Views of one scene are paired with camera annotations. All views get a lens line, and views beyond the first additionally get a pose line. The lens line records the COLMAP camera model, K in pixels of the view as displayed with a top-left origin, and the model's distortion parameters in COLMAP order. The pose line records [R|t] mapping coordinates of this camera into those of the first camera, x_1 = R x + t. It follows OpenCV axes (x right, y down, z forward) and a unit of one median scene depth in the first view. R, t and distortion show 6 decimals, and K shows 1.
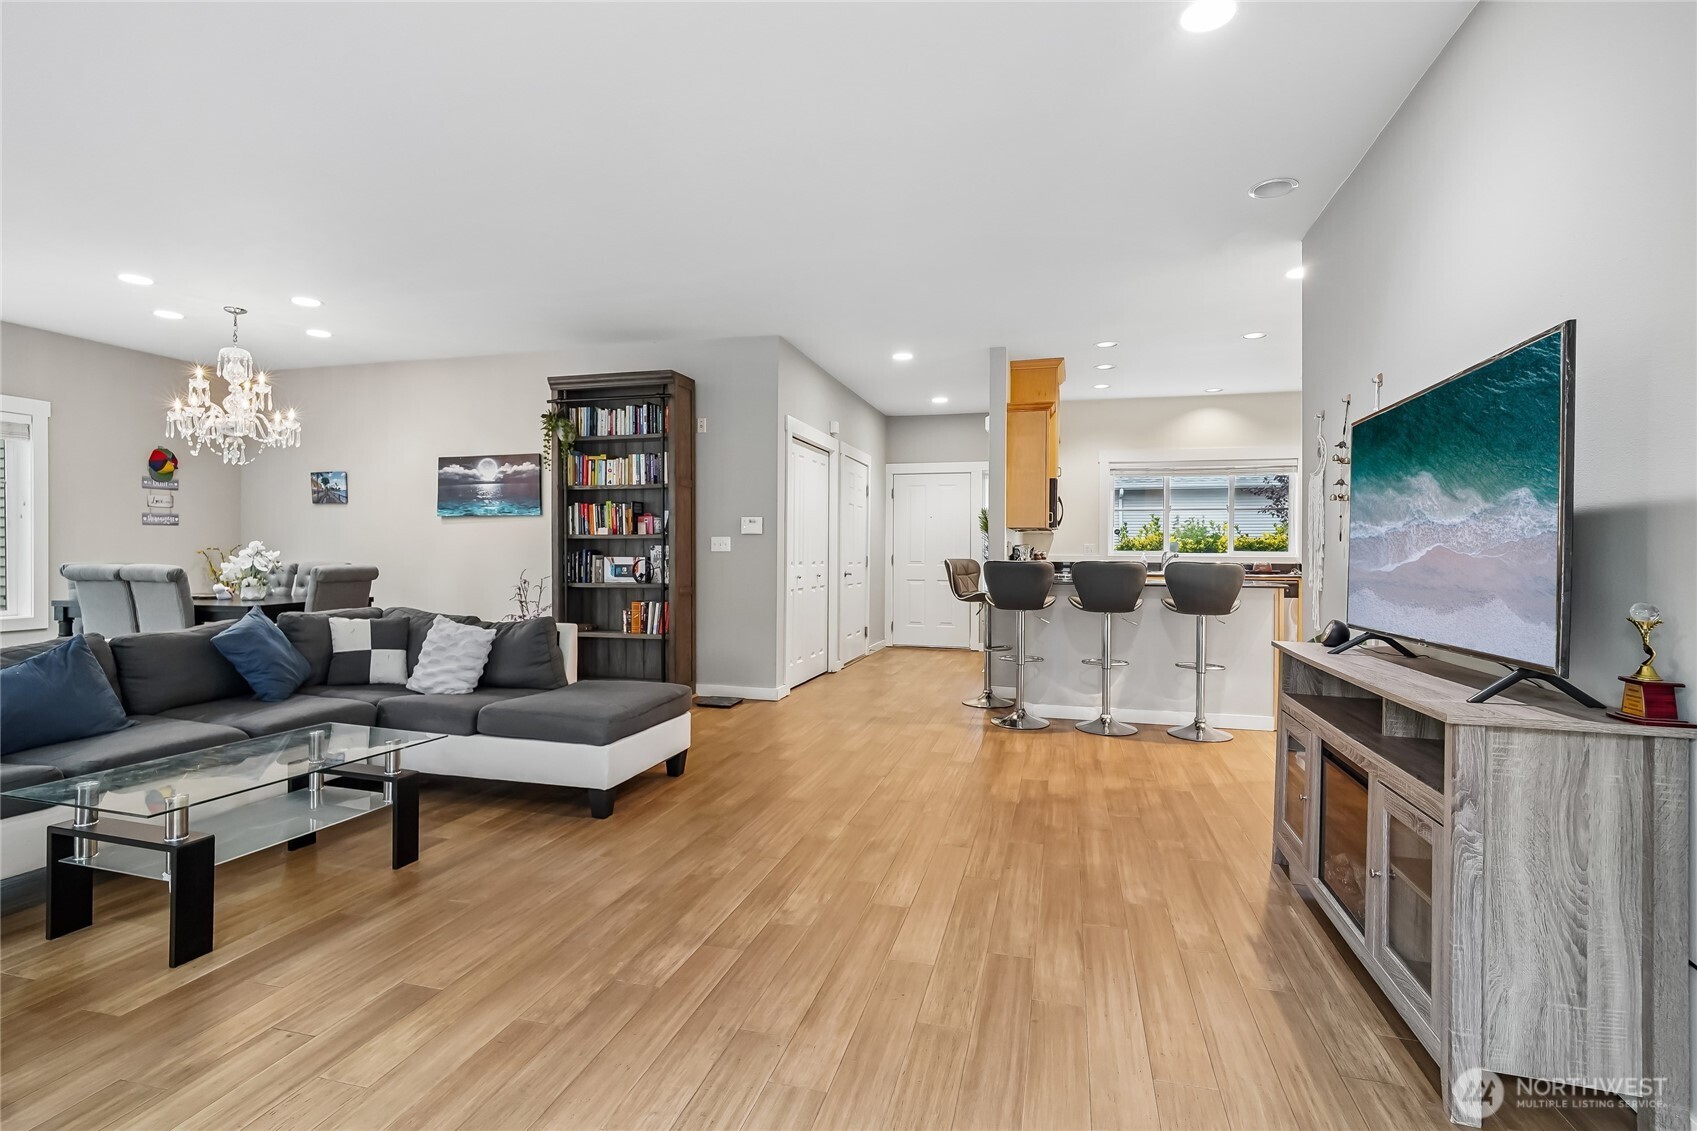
lens RADIAL K [[802.4, 0, 852.1], [0, 802.4, 558.7], [0, 0, 1]] dist [-0.016123, 0.008904]
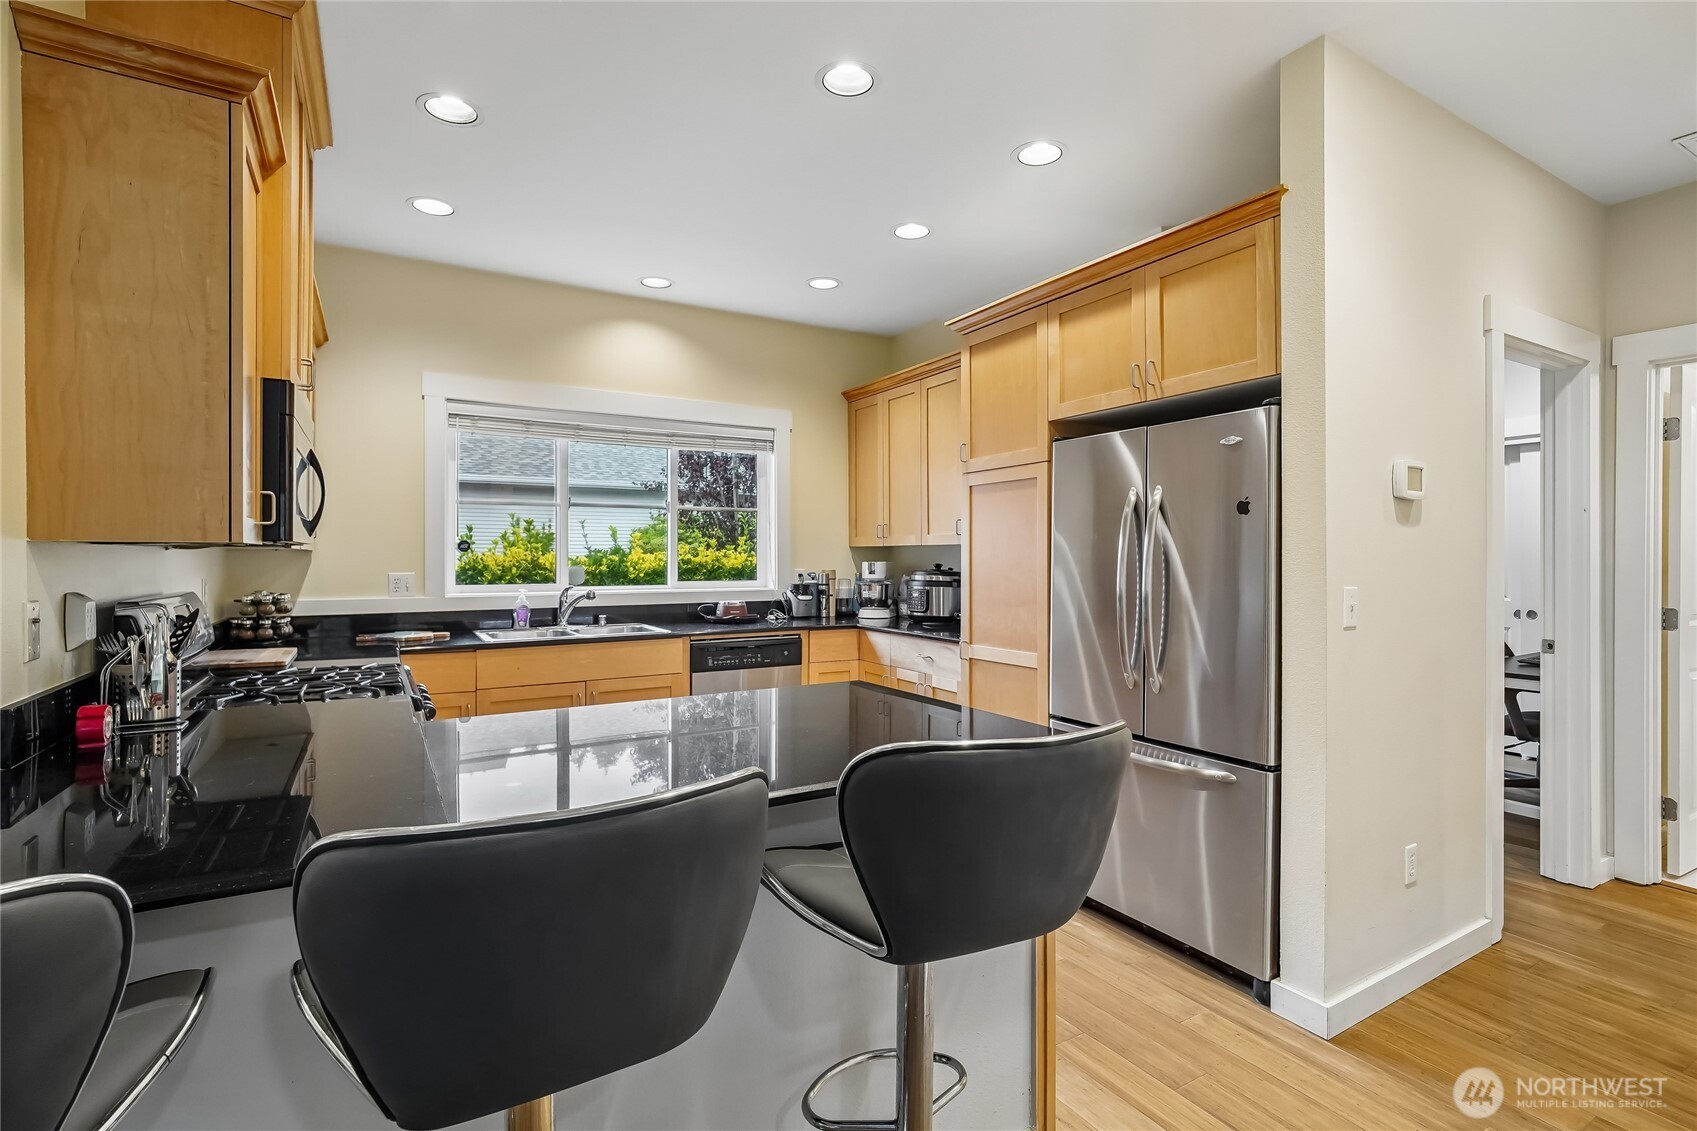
lens RADIAL K [[802.4, 0, 849.9], [0, 802.4, 556.6], [0, 0, 1]] dist [-0.016123, 0.008904]
pose [[0.692803, -0.005203, 0.721109, 0.317006], [0.011736, 0.999923, -0.004061, -0.051844], [-0.721032, 0.011276, 0.692810, 1.100528]]
